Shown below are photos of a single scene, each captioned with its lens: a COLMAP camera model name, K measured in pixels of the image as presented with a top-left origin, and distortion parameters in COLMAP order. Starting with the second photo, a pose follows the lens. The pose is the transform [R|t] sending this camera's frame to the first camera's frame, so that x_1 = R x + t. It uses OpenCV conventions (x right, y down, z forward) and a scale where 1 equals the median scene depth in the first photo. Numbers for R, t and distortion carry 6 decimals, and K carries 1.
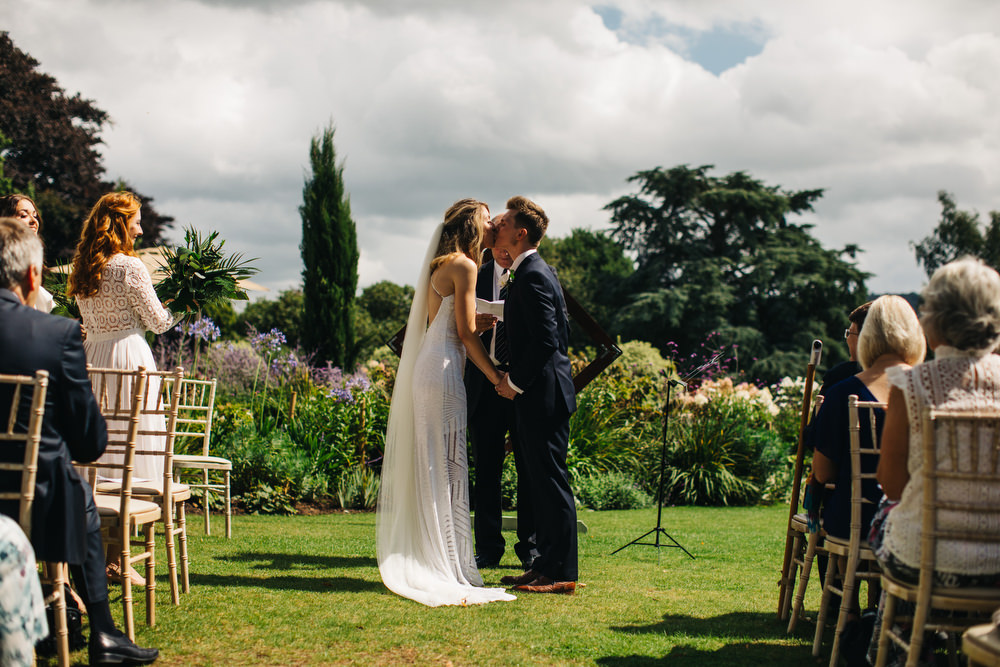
lens RADIAL K [[1412.2, 0, 500.0], [0, 1412.2, 333.5], [0, 0, 1]] dist [-0.099937, 0.038705]
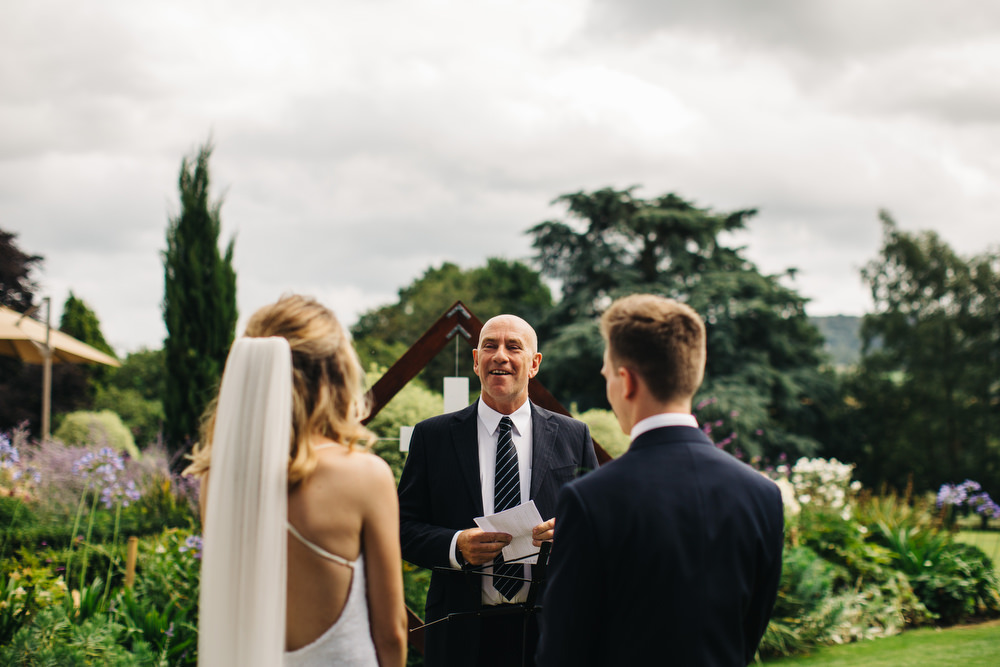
lens RADIAL K [[1510.4, 0, 500.0], [0, 1510.4, 333.5], [0, 0, 1]] dist [-0.221207, 0.034807]
pose [[0.997998, -0.022038, 0.059289, -0.014065], [0.023365, 0.999490, -0.021779, -0.036664], [-0.058779, 0.023120, 0.998003, 0.287973]]
